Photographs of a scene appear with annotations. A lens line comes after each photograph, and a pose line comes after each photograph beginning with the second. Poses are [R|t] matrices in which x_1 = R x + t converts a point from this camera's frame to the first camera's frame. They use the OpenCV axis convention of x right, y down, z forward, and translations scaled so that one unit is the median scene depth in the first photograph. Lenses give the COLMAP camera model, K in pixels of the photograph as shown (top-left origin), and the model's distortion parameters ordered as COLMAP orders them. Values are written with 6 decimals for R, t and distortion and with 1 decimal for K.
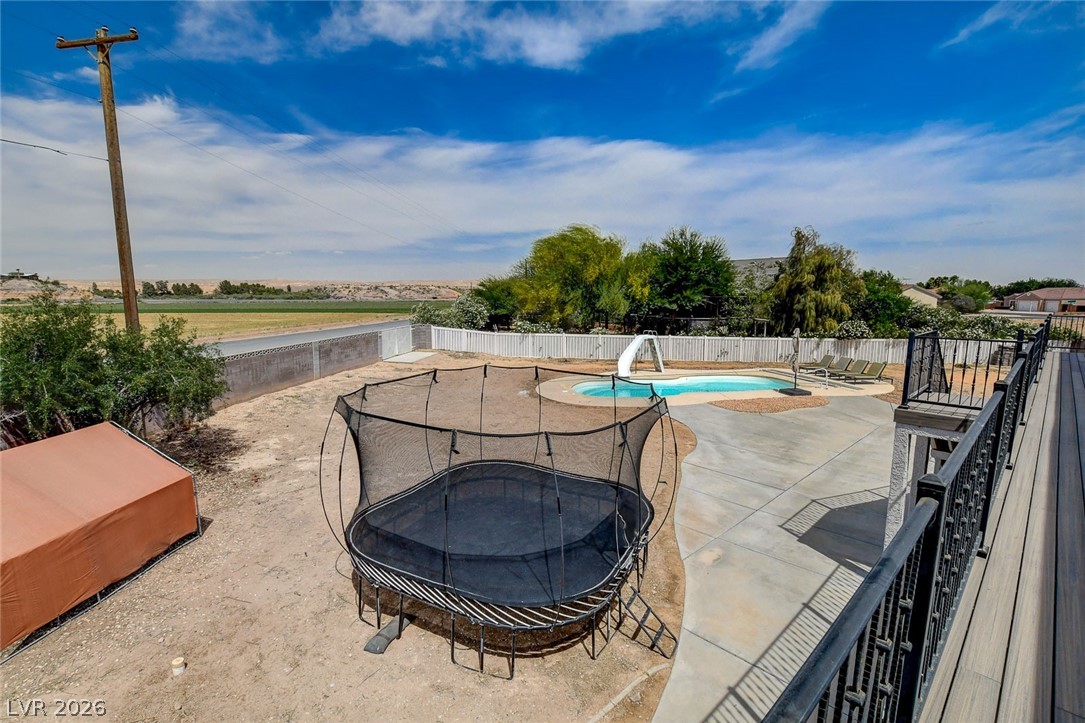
lens RADIAL K [[494.7, 0, 539.8], [0, 494.7, 371.1], [0, 0, 1]] dist [-0.026912, 0.002545]
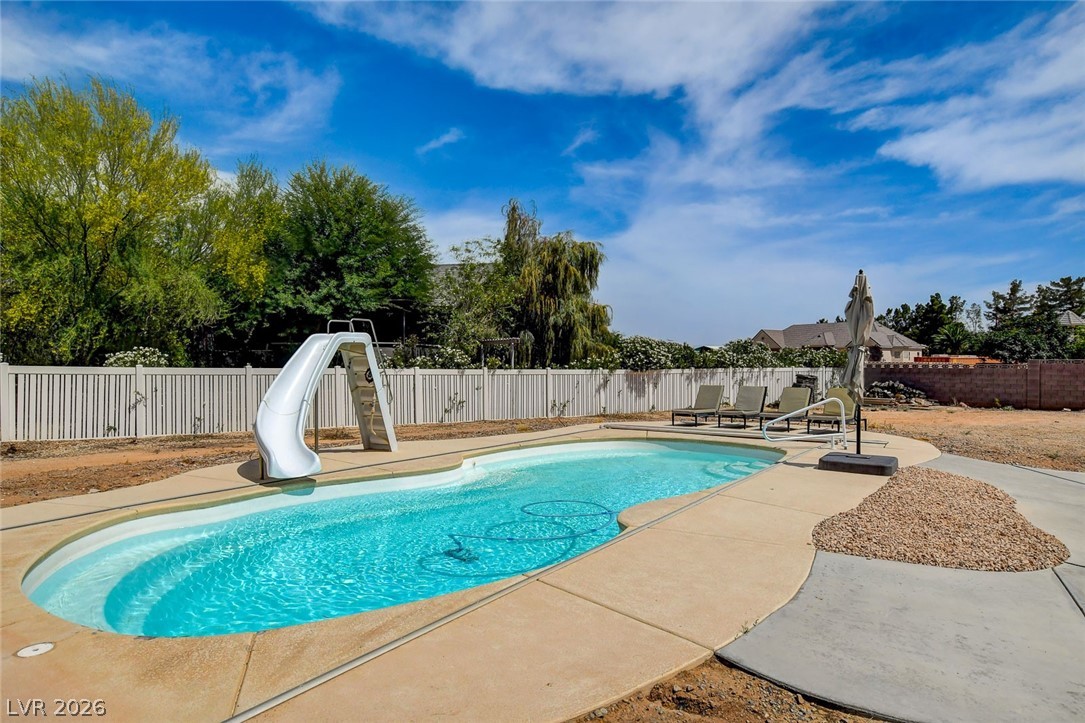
lens RADIAL K [[671.4, 0, 558.6], [0, 671.4, 396.2], [0, 0, 1]] dist [-0.006270, -0.001006]
pose [[0.760759, -0.033114, 0.648190, 0.040404], [0.100075, 0.992739, -0.066739, 0.007963], [-0.641273, 0.115640, 0.758549, 0.463826]]
